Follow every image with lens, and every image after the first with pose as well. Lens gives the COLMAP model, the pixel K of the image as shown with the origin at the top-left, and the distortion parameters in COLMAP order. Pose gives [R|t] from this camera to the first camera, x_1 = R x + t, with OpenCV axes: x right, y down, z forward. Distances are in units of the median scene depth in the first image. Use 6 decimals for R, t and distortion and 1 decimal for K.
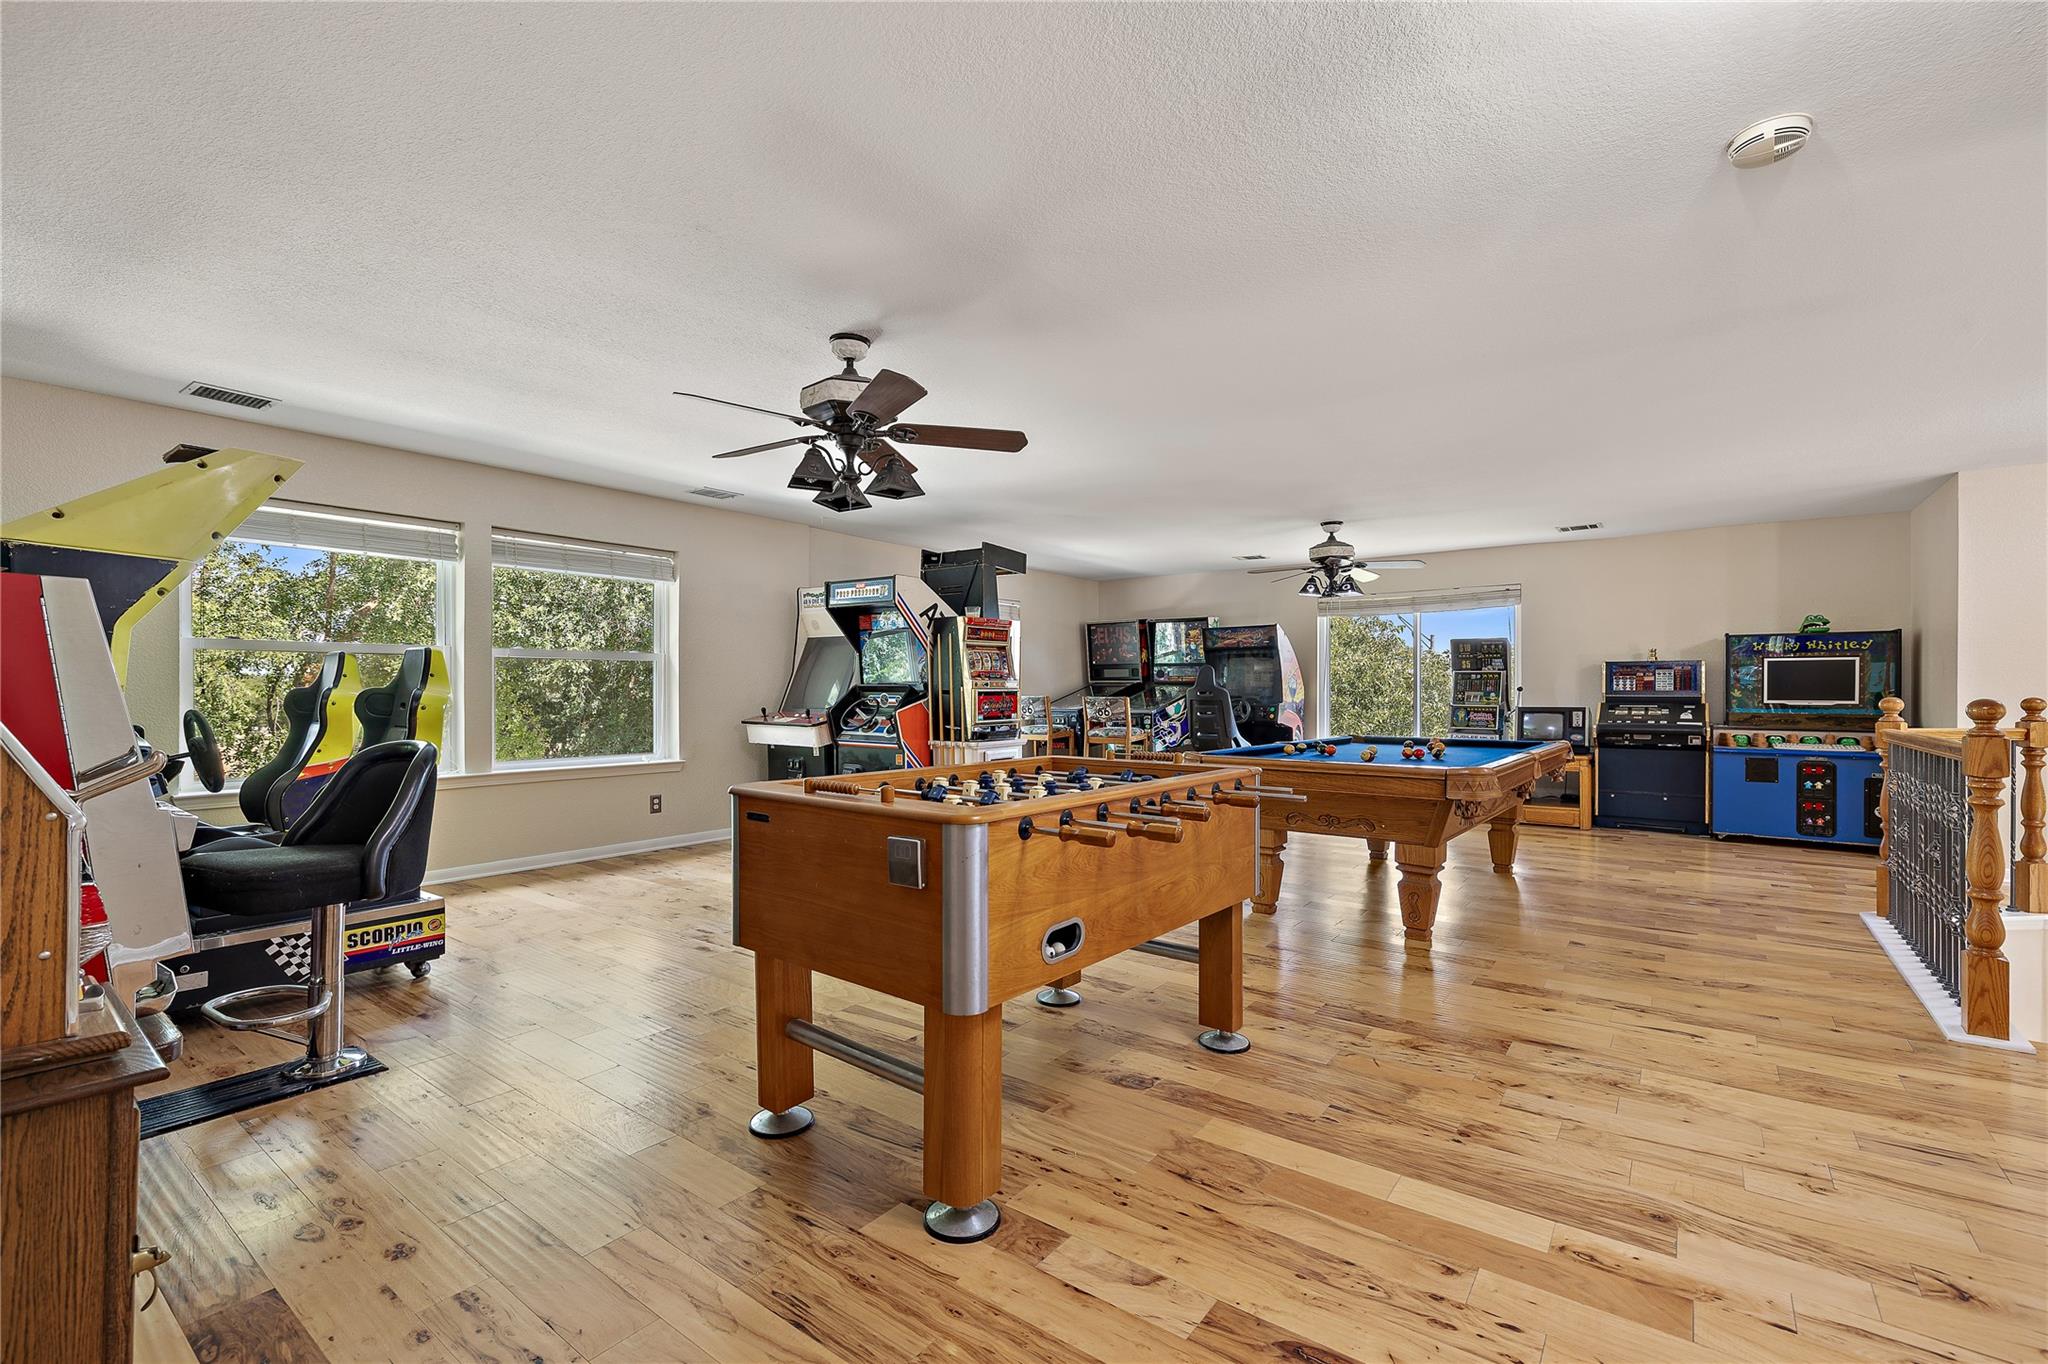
lens RADIAL K [[877.9, 0, 1013.0], [0, 877.9, 687.6], [0, 0, 1]] dist [0.002050, -0.000022]
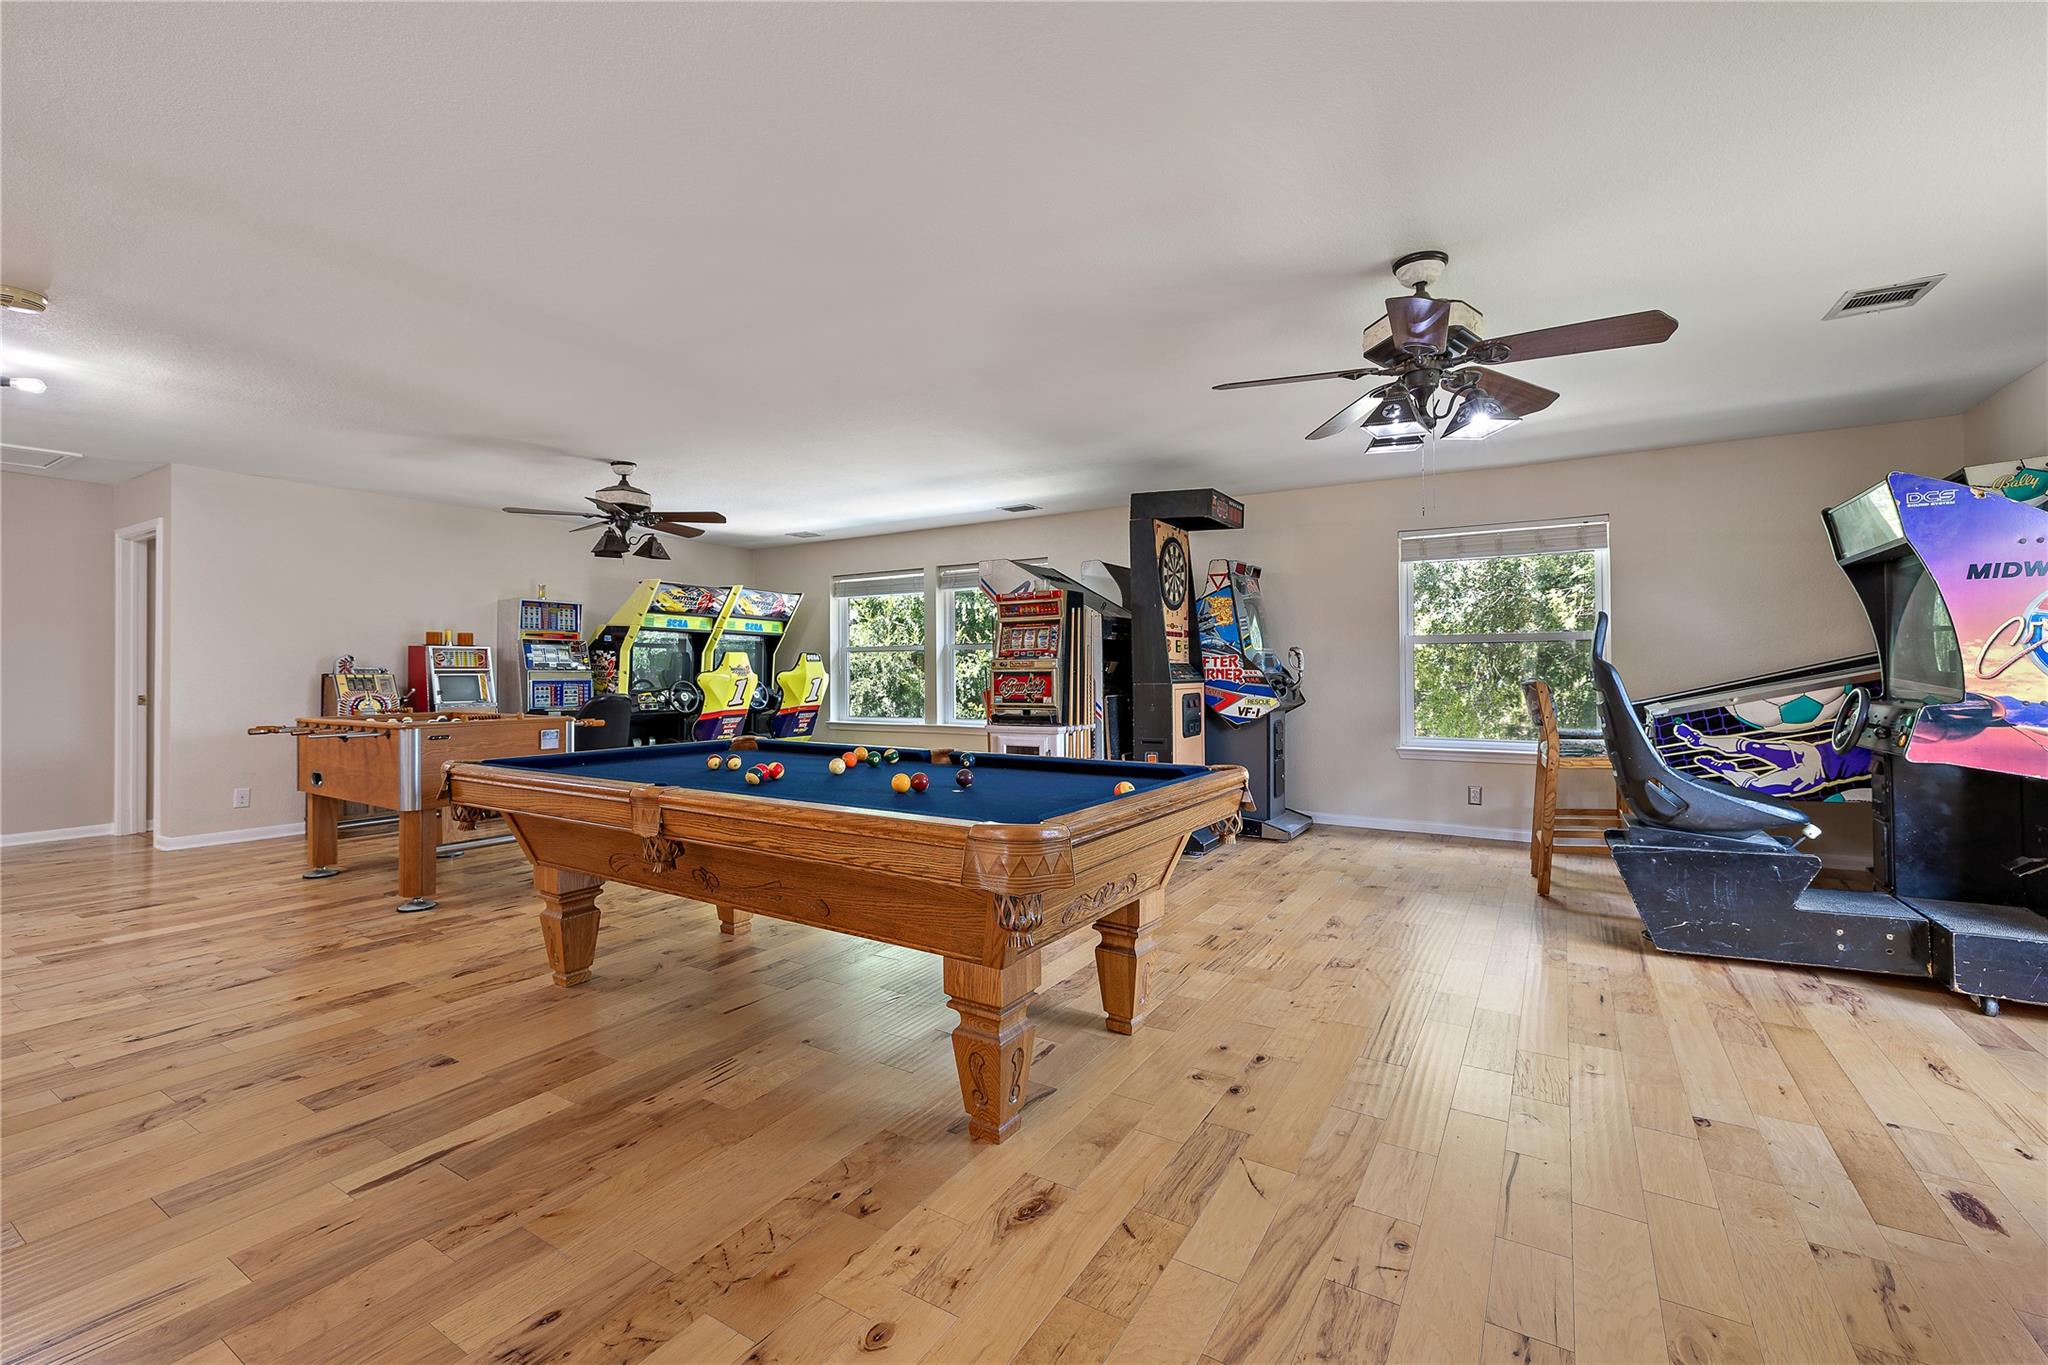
lens RADIAL K [[877.9, 0, 1015.6], [0, 877.9, 678.6], [0, 0, 1]] dist [0.002050, -0.000022]
pose [[0.095531, 0.004993, -0.995414, 1.520913], [0.007664, 0.999954, 0.005751, 0.009440], [0.995397, -0.008178, 0.095489, 1.561007]]
